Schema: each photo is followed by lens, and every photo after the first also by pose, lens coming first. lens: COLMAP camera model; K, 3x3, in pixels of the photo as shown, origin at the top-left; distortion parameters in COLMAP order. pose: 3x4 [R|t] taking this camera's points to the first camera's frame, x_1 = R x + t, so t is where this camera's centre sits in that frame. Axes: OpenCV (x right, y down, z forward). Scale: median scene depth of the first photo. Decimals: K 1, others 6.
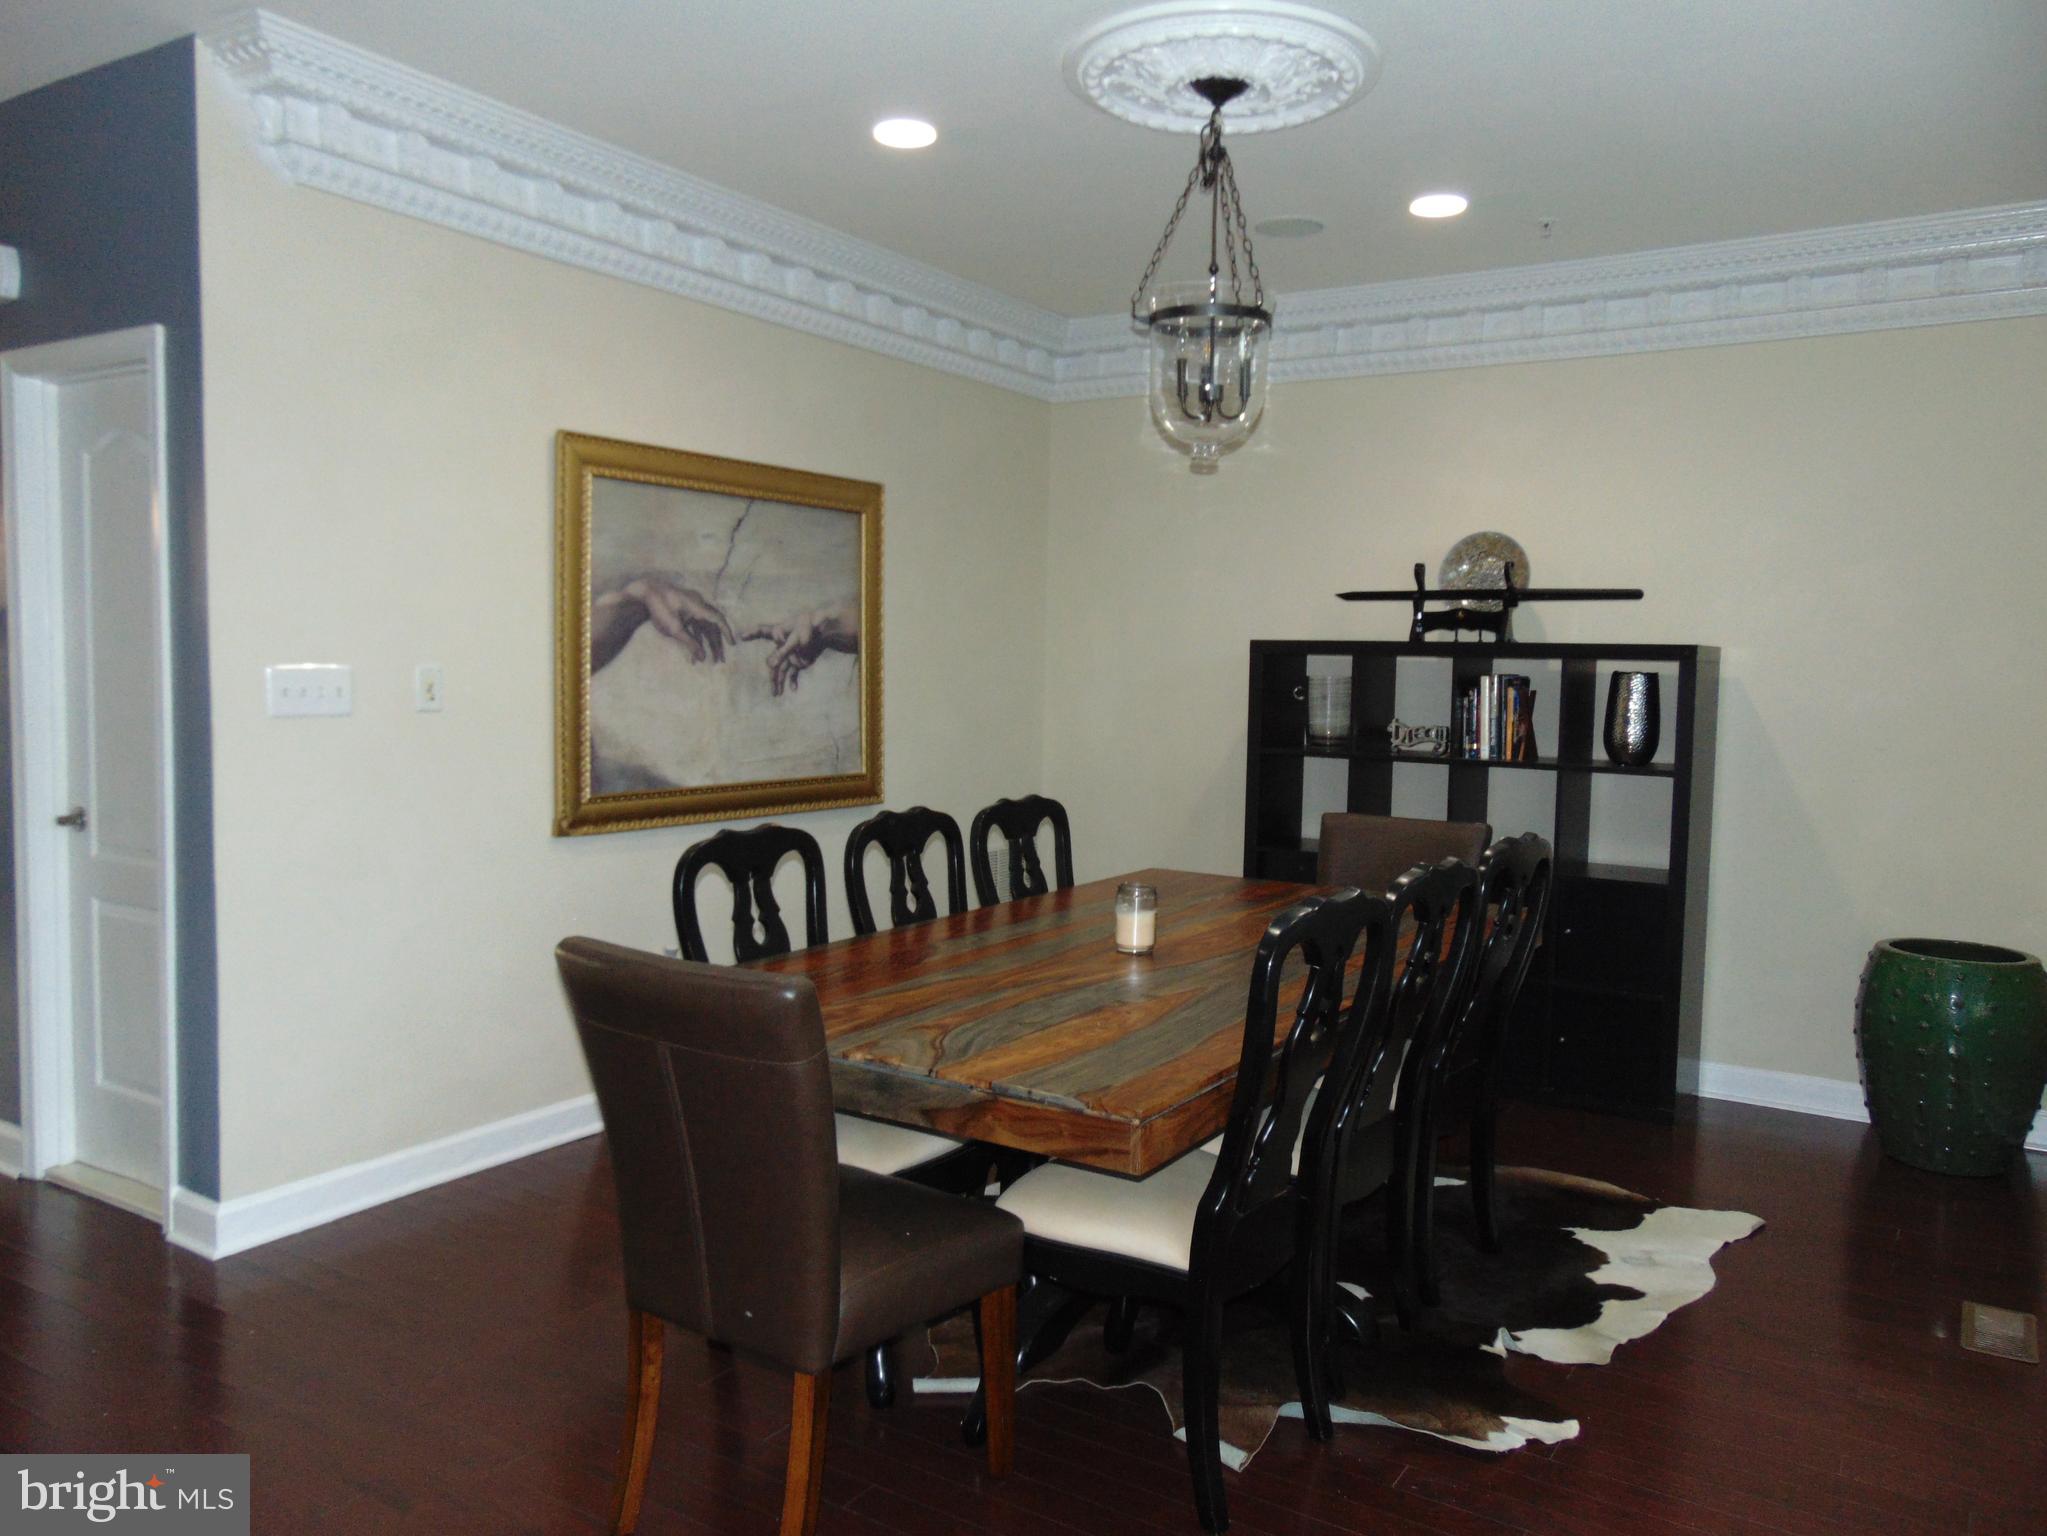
lens RADIAL K [[1510.1, 0, 1023.5], [0, 1510.1, 768.0], [0, 0, 1]] dist [-0.010370, -0.001547]
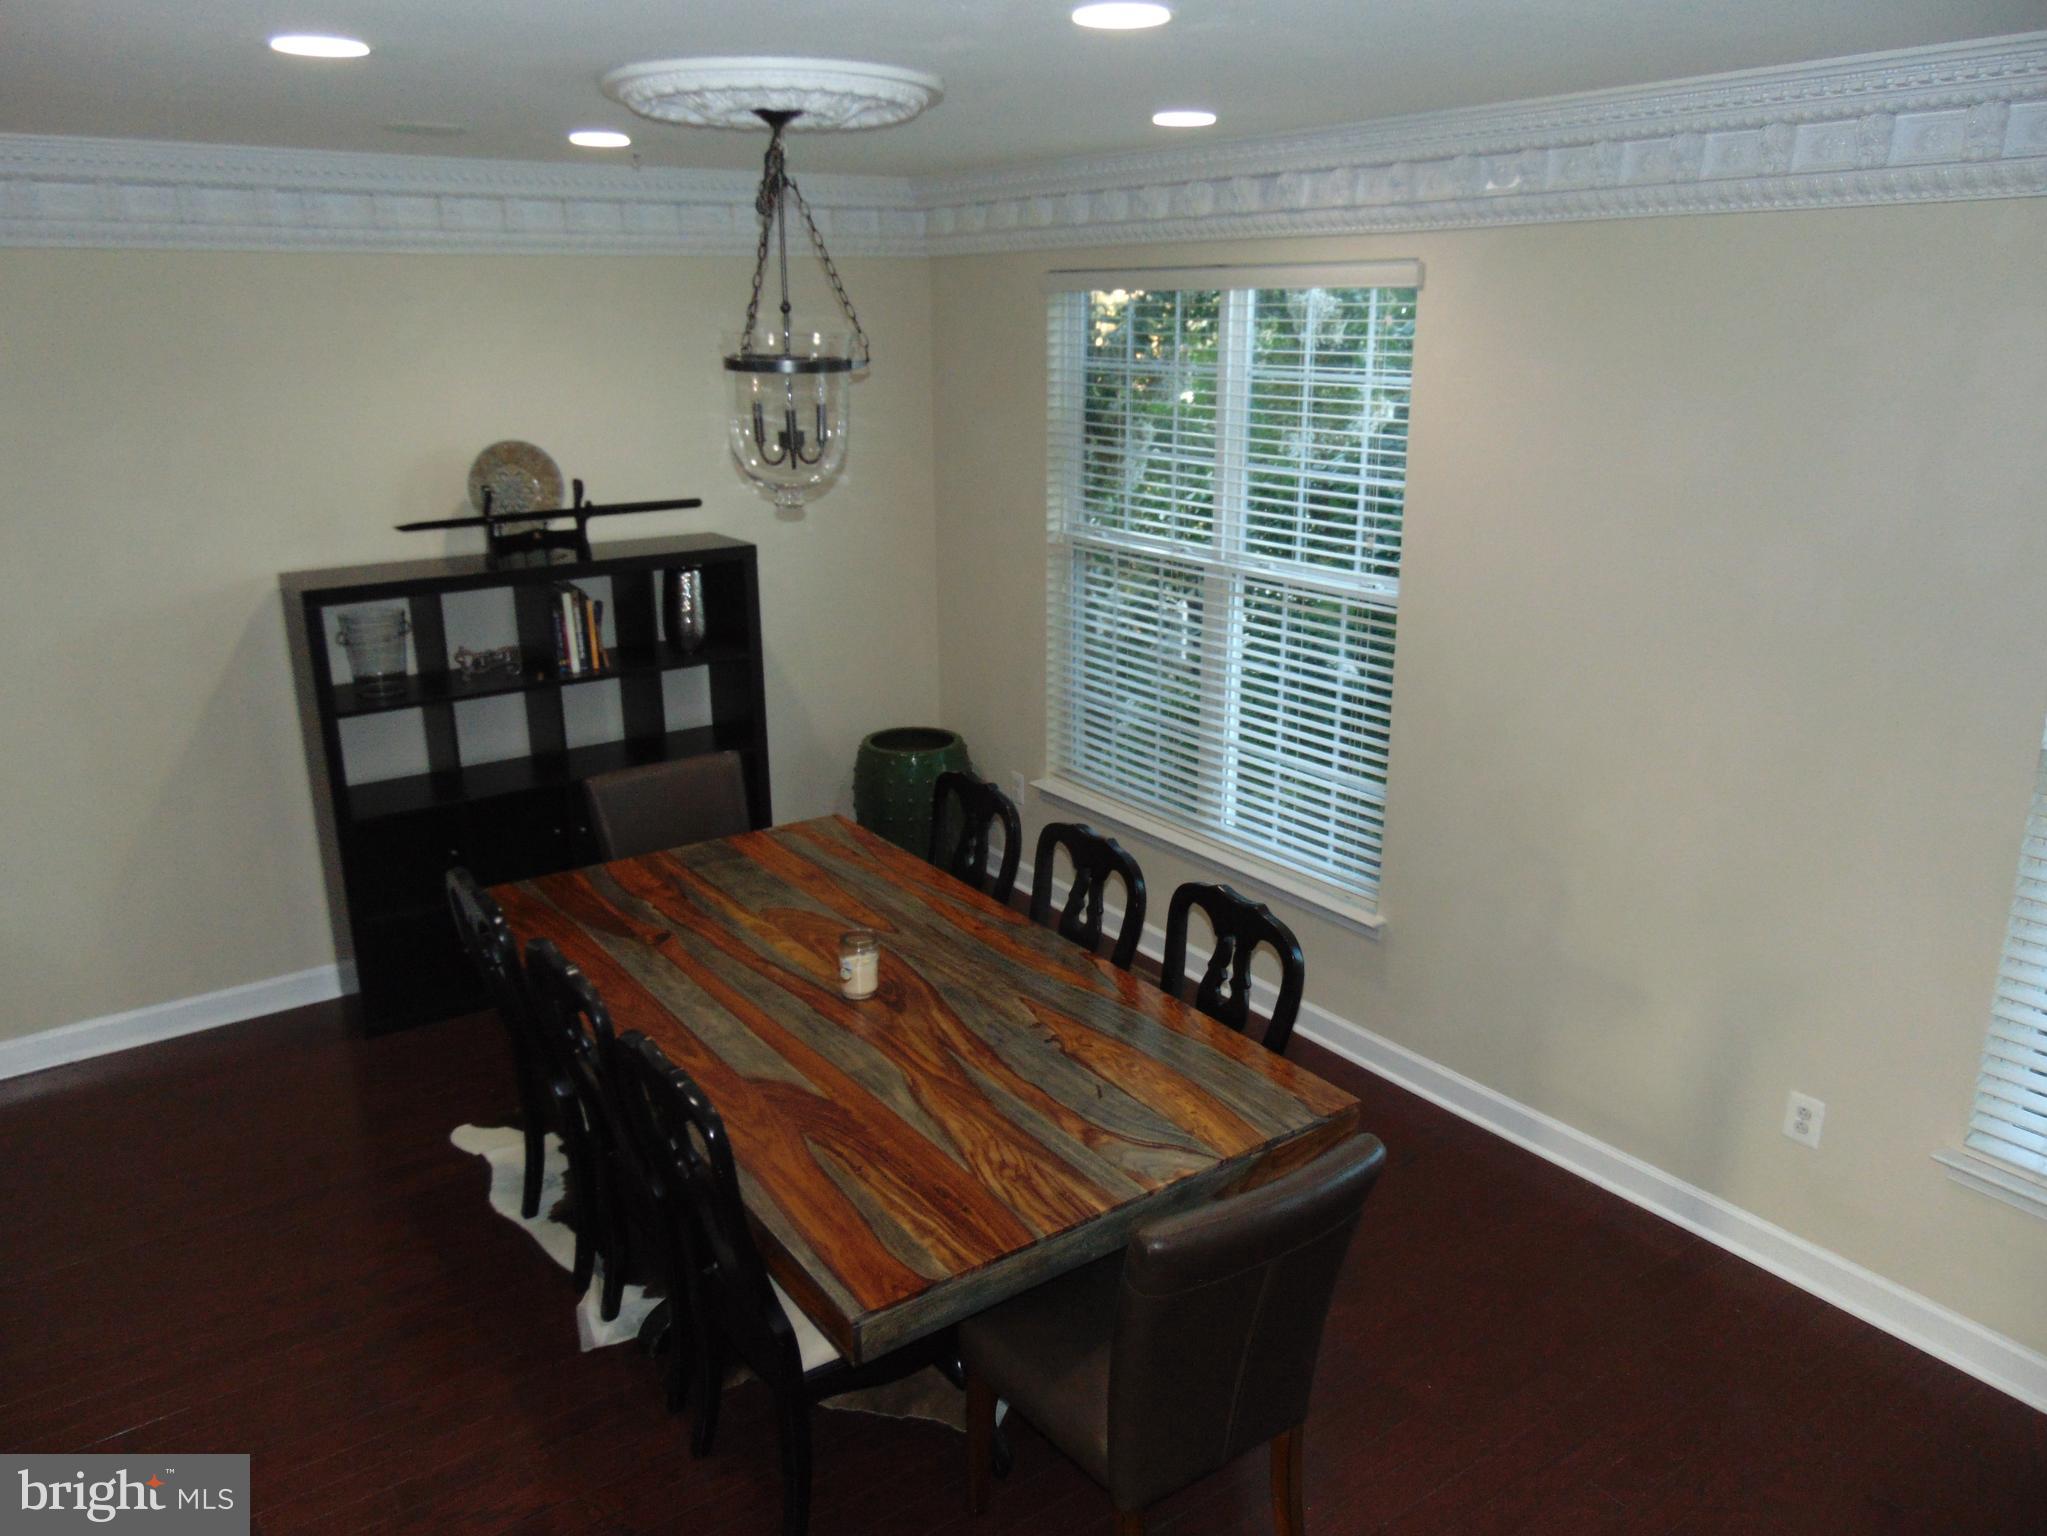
lens RADIAL K [[1510.1, 0, 1023.5], [0, 1510.1, 768.0], [0, 0, 1]] dist [-0.010370, -0.001547]
pose [[0.370542, -0.283291, 0.884559, -0.513753], [0.070429, 0.958179, 0.277366, -0.209879], [-0.926142, -0.040477, 0.374998, 0.335162]]
